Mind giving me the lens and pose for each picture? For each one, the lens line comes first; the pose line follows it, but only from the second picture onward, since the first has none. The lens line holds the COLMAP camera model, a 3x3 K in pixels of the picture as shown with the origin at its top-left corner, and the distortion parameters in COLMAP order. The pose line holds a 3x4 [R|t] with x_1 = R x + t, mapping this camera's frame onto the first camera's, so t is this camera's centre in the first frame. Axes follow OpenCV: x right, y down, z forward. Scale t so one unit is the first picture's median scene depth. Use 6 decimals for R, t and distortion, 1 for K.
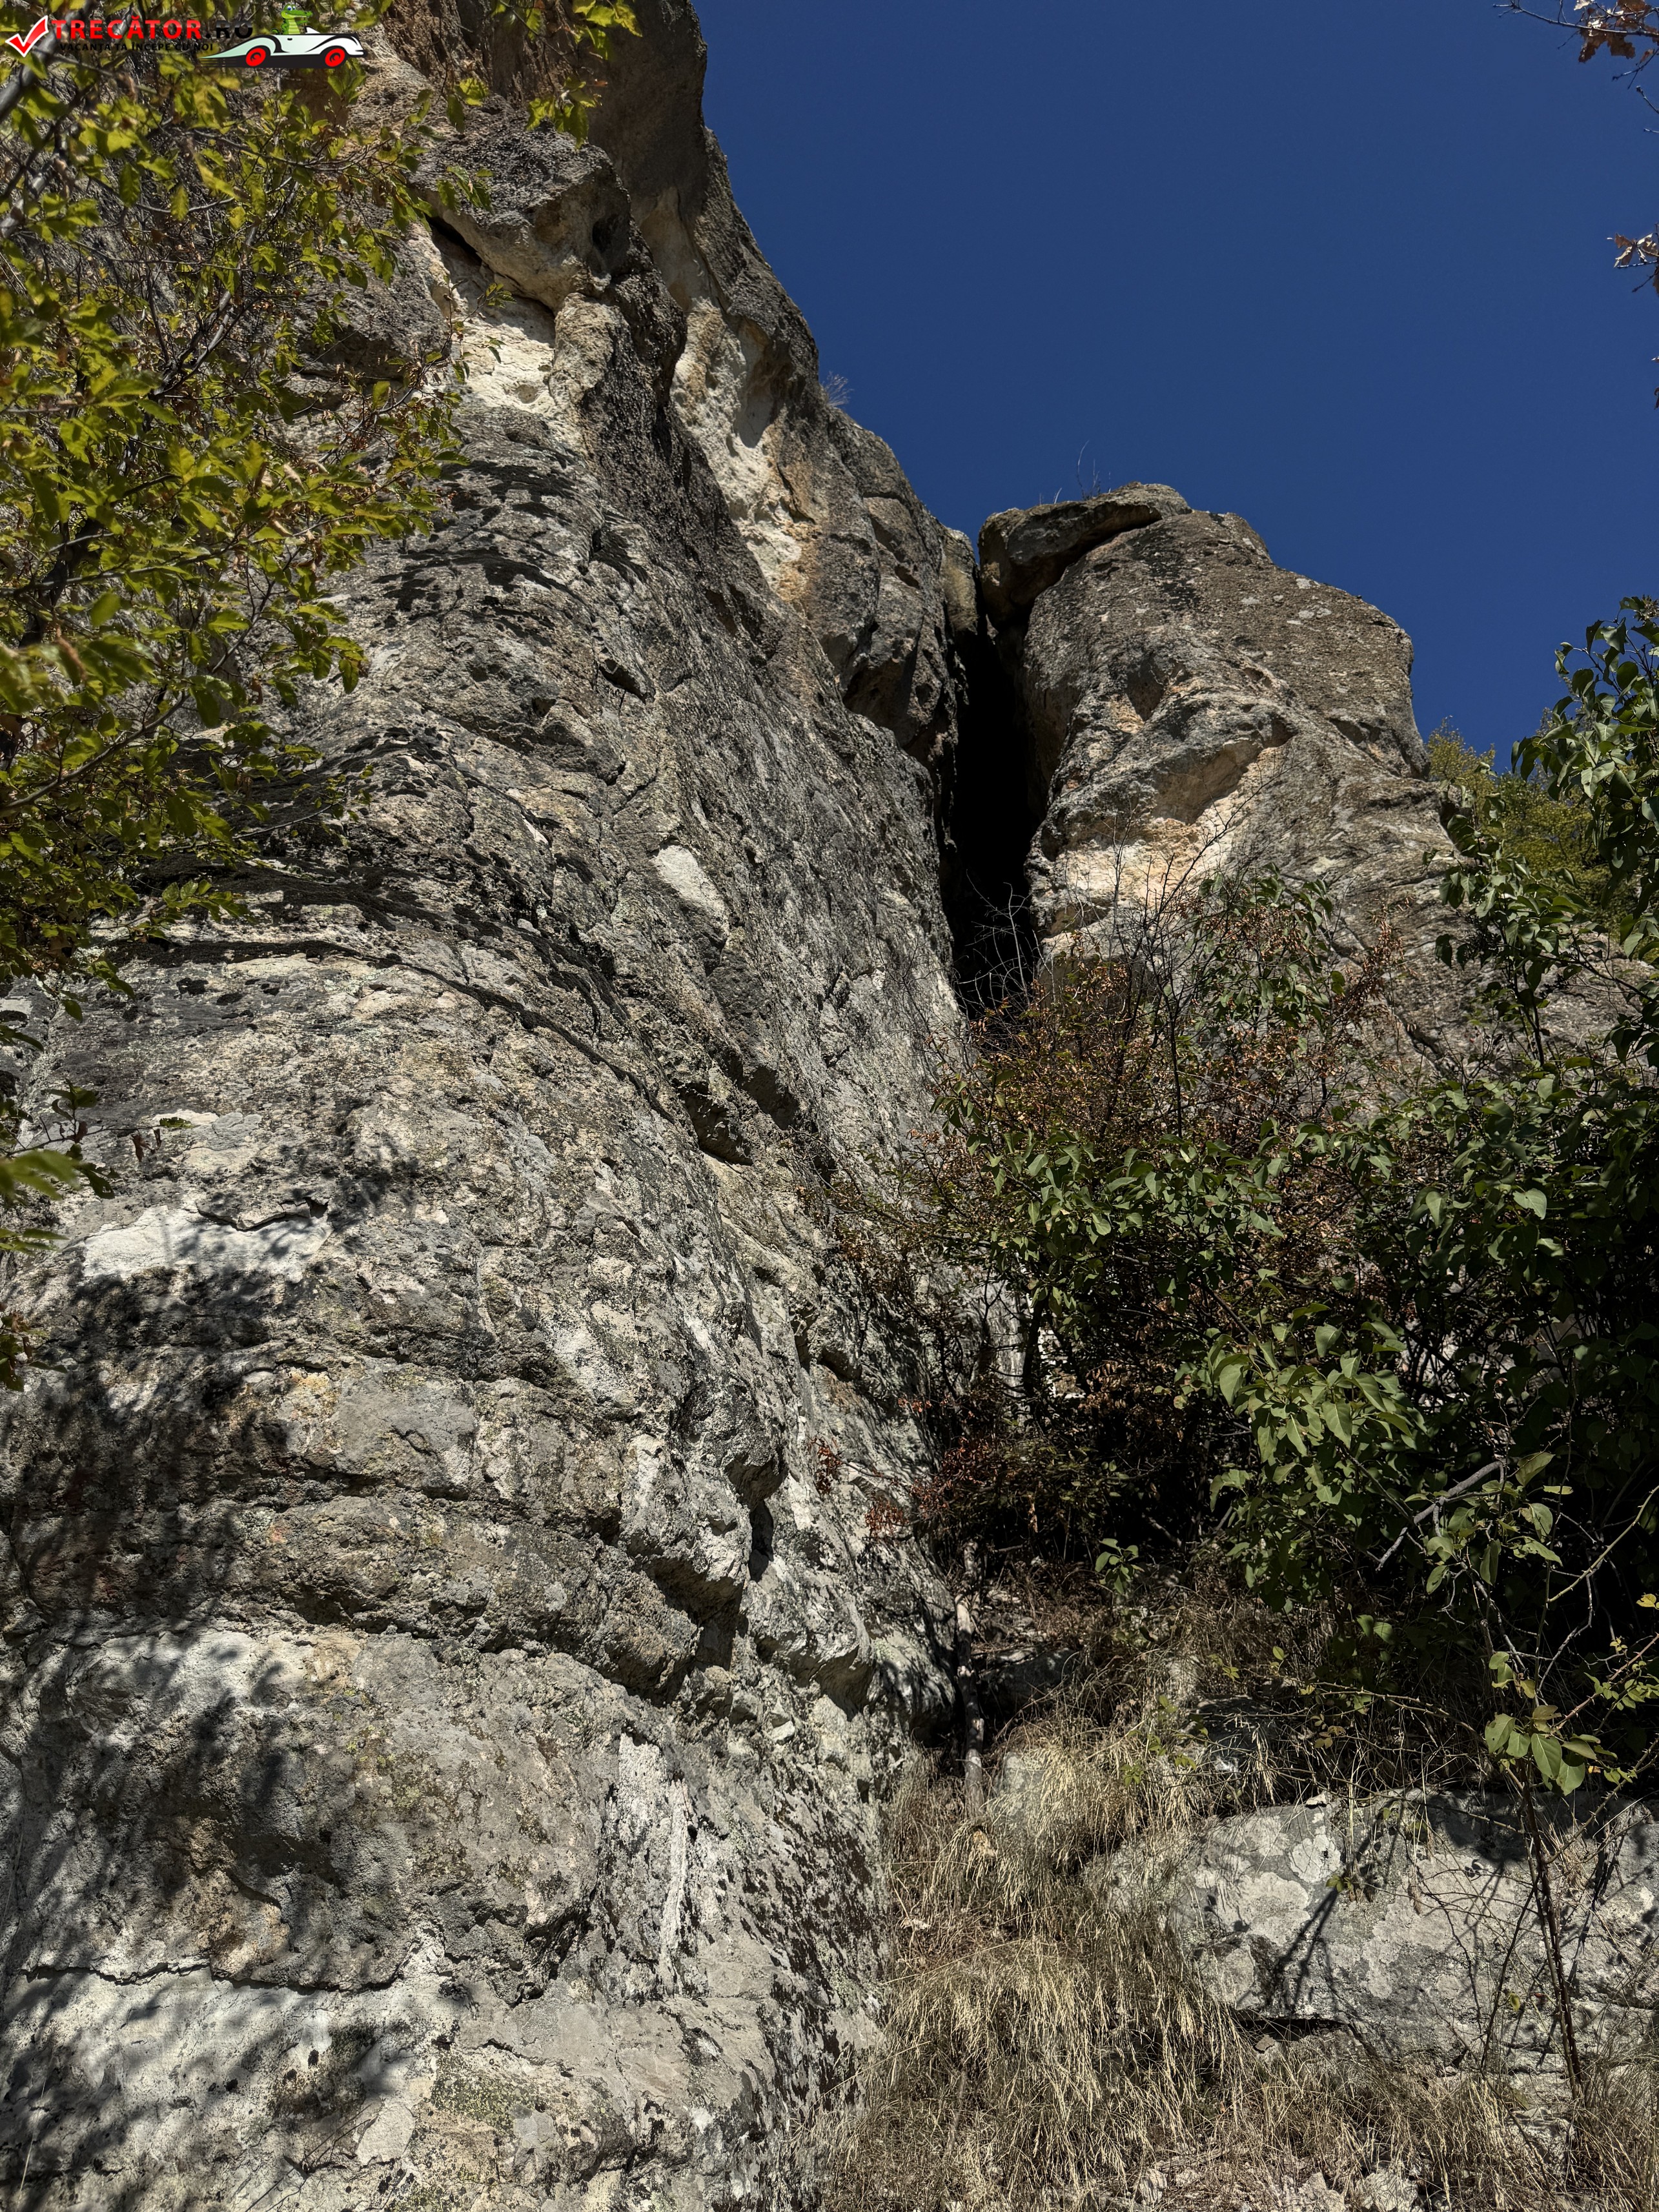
lens RADIAL K [[1544.4, 0, 836.3], [0, 1544.4, 1108.3], [0, 0, 1]] dist [0.181886, -0.411185]
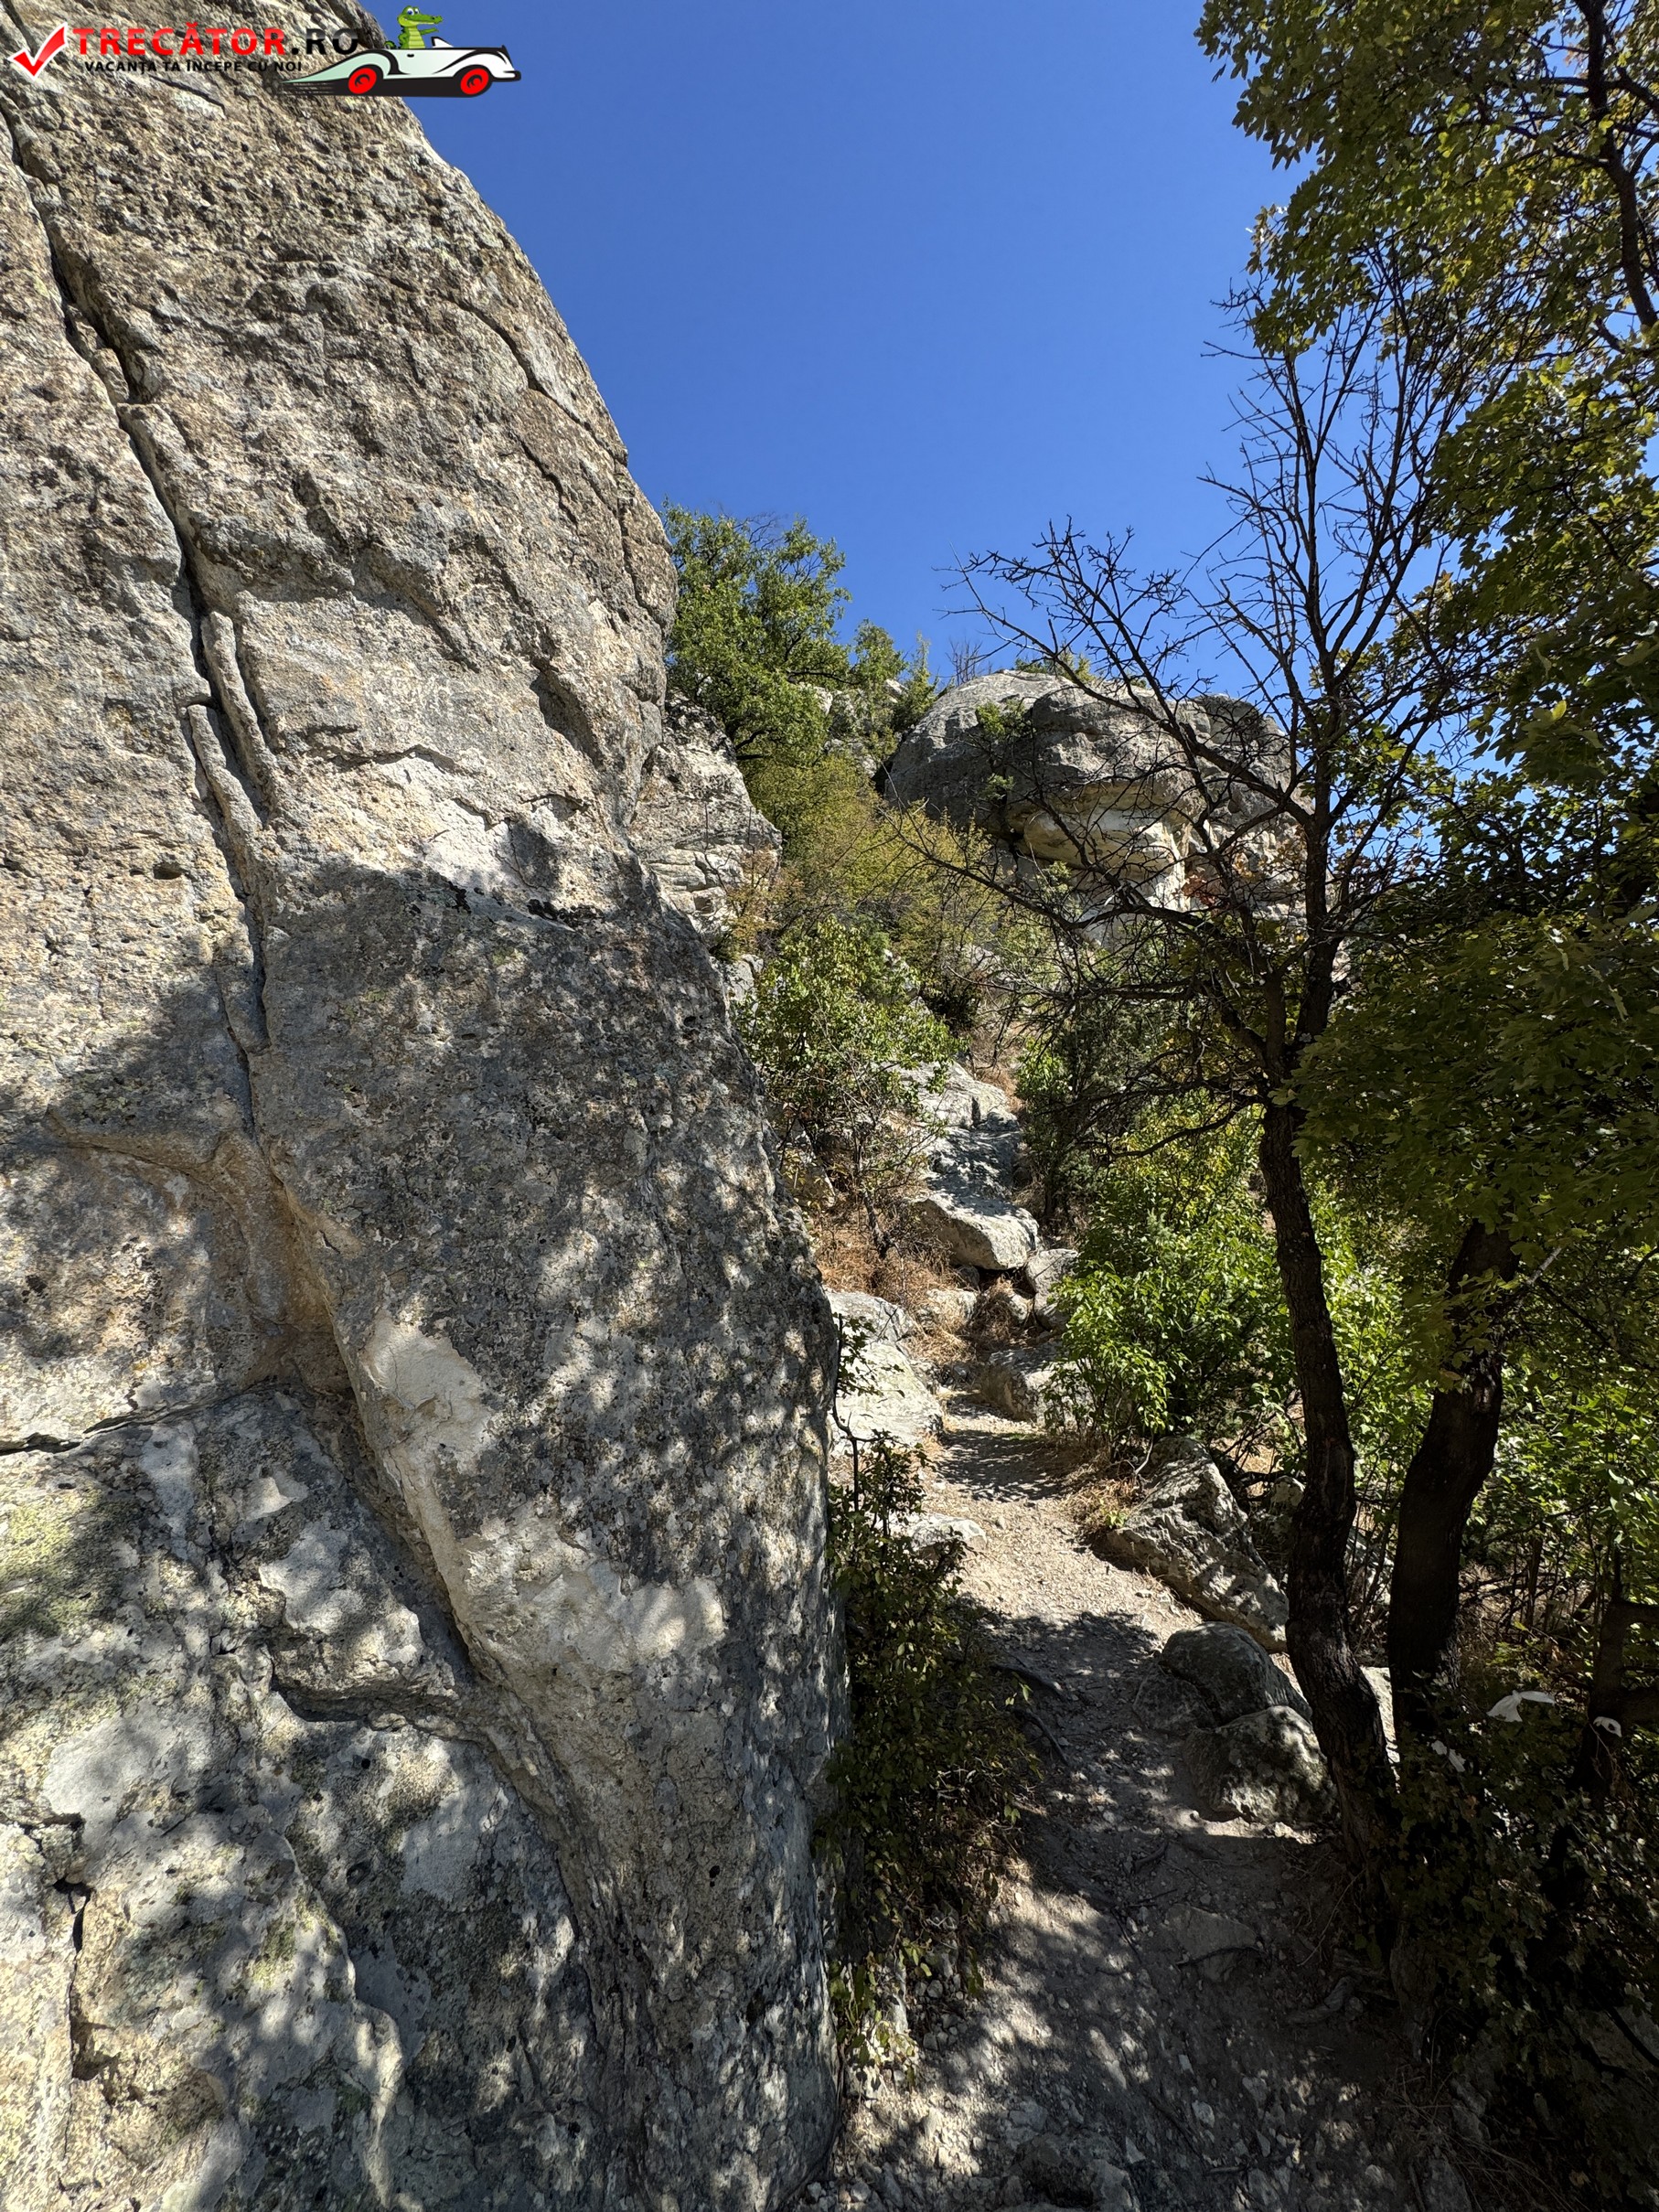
lens RADIAL K [[881.4, 0, 829.5], [0, 881.4, 1106.0], [0, 0, 1]] dist [-0.001758, 0.000035]
pose [[0.434793, 0.061121, 0.898454, 0.217272], [-0.422697, 0.894808, 0.143685, 0.011659], [-0.795162, -0.442247, 0.414892, 0.556384]]
